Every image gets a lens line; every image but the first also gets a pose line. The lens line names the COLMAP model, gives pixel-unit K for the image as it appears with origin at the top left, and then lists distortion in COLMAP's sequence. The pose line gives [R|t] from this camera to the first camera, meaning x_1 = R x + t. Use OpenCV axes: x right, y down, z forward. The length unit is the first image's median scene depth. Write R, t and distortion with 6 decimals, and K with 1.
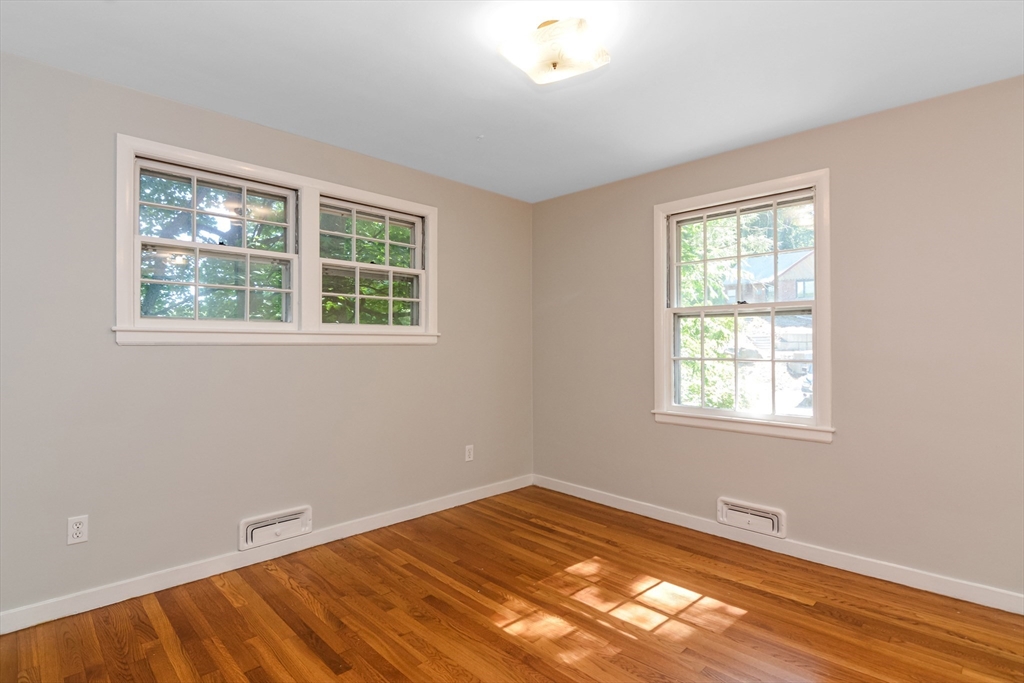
lens RADIAL K [[500.1, 0, 515.8], [0, 500.1, 337.7], [0, 0, 1]] dist [0.002903, -0.009897]
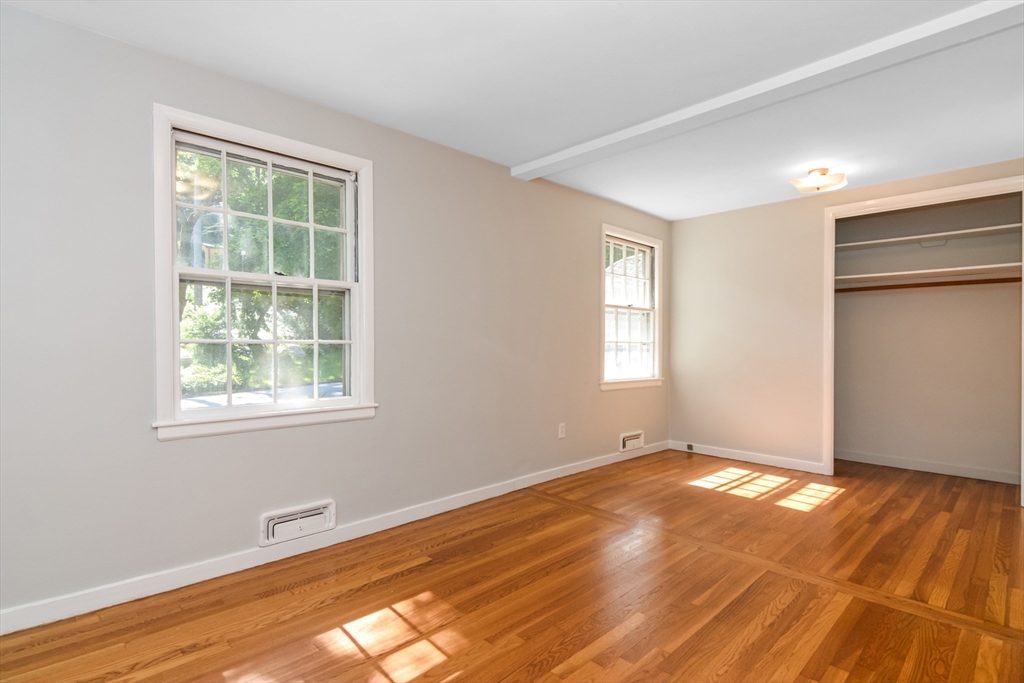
lens RADIAL K [[506.4, 0, 510.3], [0, 506.4, 335.3], [0, 0, 1]] dist [0.002904, -0.011856]
pose [[0.021630, 0.014830, 0.999656, -0.457908], [-0.016527, 0.999759, -0.014474, 0.045549], [-0.999629, -0.016208, 0.021870, 0.695643]]
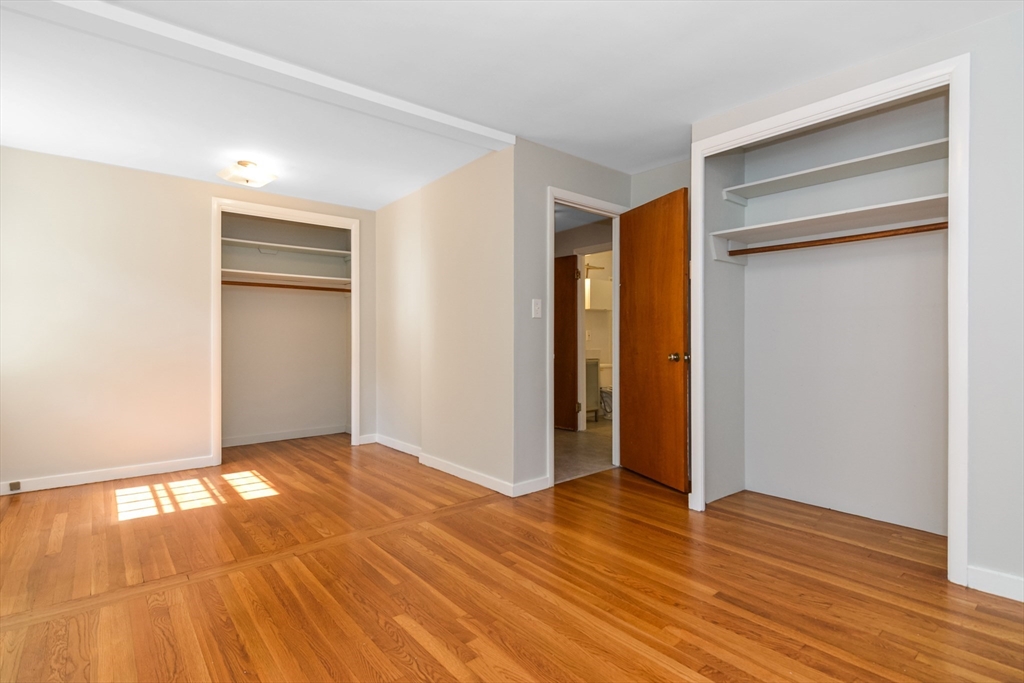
lens RADIAL K [[491.8, 0, 512.0], [0, 491.8, 341.5], [0, 0, 1]] dist [0.003579, -0.010396]
pose [[-0.995778, 0.001421, 0.091780, 0.096364], [0.000553, 0.999955, -0.009480, 0.069643], [-0.091790, -0.009390, -0.995734, 1.193986]]
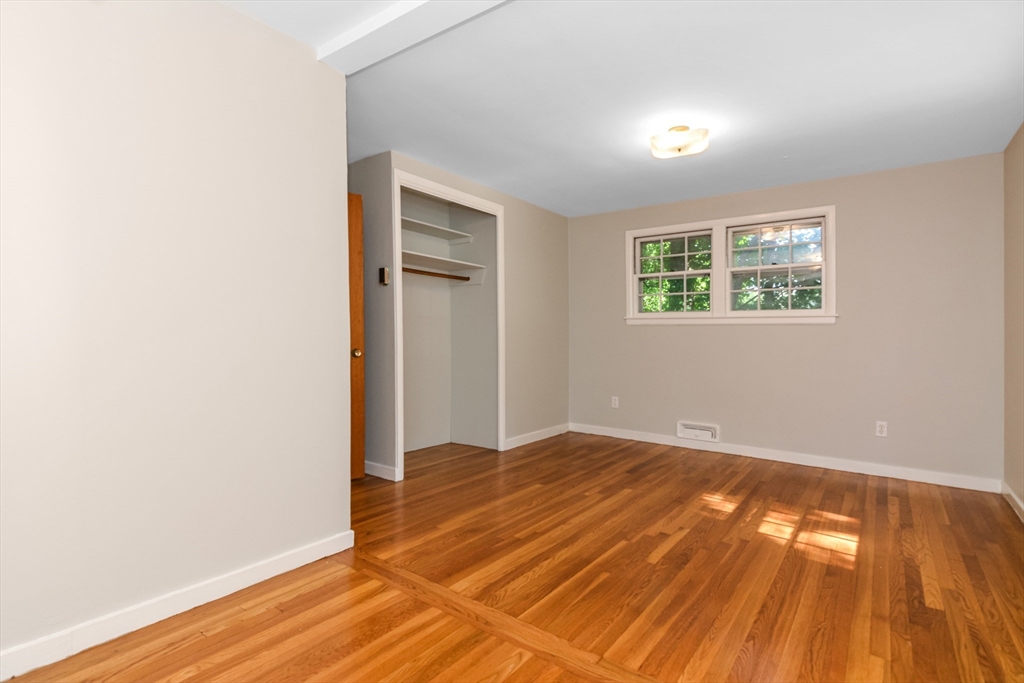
lens RADIAL K [[500.6, 0, 512.0], [0, 500.6, 341.5], [0, 0, 1]] dist [0.012140, -0.011737]
pose [[0.140496, 0.009319, -0.990037, 1.164592], [0.000094, 0.999956, 0.009425, 0.056819], [0.990081, -0.001417, 0.140489, 0.138100]]
